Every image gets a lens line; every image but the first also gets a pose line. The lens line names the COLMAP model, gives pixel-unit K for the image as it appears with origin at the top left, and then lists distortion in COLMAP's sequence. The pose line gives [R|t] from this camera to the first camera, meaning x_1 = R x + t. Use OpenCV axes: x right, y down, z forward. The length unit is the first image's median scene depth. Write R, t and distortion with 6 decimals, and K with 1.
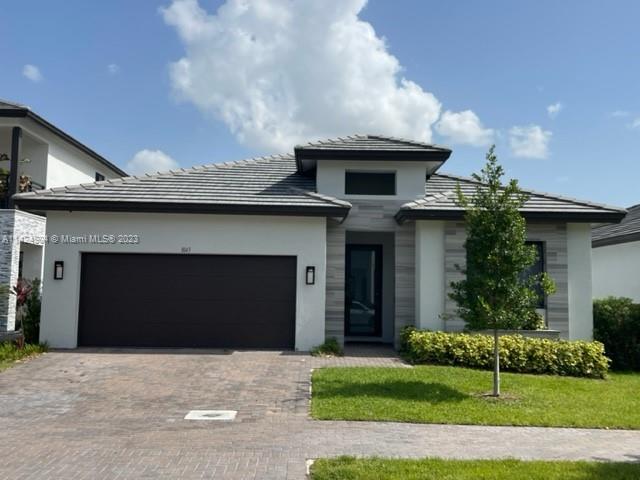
lens RADIAL K [[635.1, 0, 320.0], [0, 635.1, 240.0], [0, 0, 1]] dist [0.011520, -0.005534]
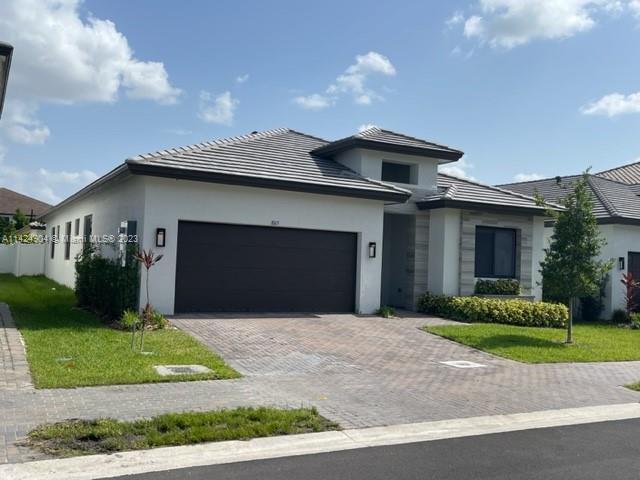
lens RADIAL K [[635.1, 0, 320.0], [0, 635.1, 240.0], [0, 0, 1]] dist [0.011520, -0.005534]
pose [[0.888680, 0.035228, 0.457173, -0.635543], [-0.064507, 0.996734, 0.048588, -0.012944], [-0.453968, -0.072671, 0.888050, 0.001167]]
